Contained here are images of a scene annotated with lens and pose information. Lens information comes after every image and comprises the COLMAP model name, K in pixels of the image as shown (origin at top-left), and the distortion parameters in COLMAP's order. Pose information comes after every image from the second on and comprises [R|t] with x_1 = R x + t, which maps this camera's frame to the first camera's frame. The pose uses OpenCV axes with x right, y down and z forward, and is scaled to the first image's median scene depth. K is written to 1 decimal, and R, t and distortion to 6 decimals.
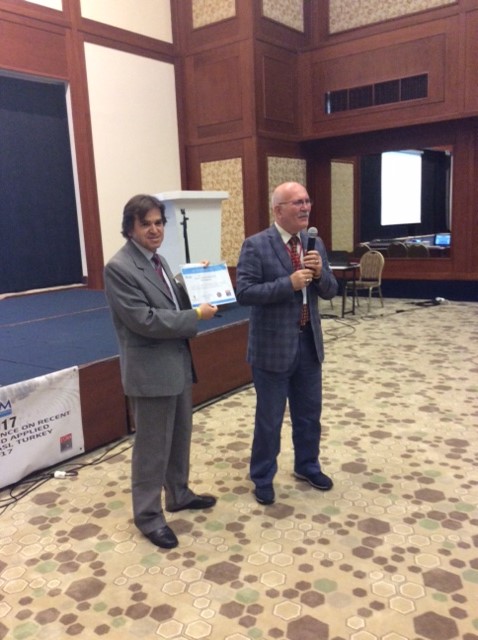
lens RADIAL K [[580.4, 0, 236.1], [0, 580.4, 317.6], [0, 0, 1]] dist [0.015541, 0.000000]
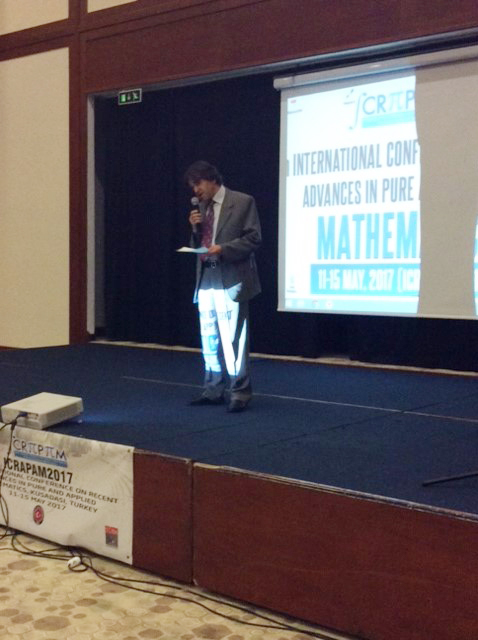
lens RADIAL K [[886.6, 0, 234.1], [0, 886.6, 320.6], [0, 0, 1]] dist [0.145534, 0.000000]
pose [[-0.035054, 0.103528, -0.994009, 1.250943], [-0.178175, 0.978038, 0.108148, -0.331334], [0.983374, 0.180898, -0.015838, 1.592796]]
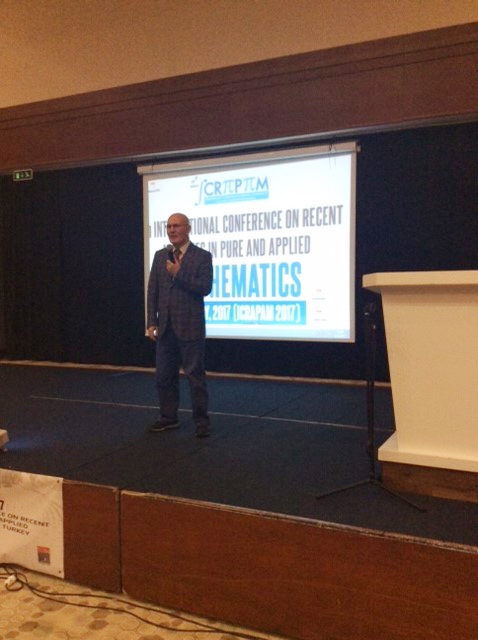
lens RADIAL K [[580.4, 0, 239.9], [0, 580.4, 324.4], [0, 0, 1]] dist [0.015541, 0.000000]
pose [[0.224507, 0.098230, -0.969509, 0.893424], [-0.174592, 0.982862, 0.059153, -0.354053], [0.958704, 0.155989, 0.237810, 1.438845]]
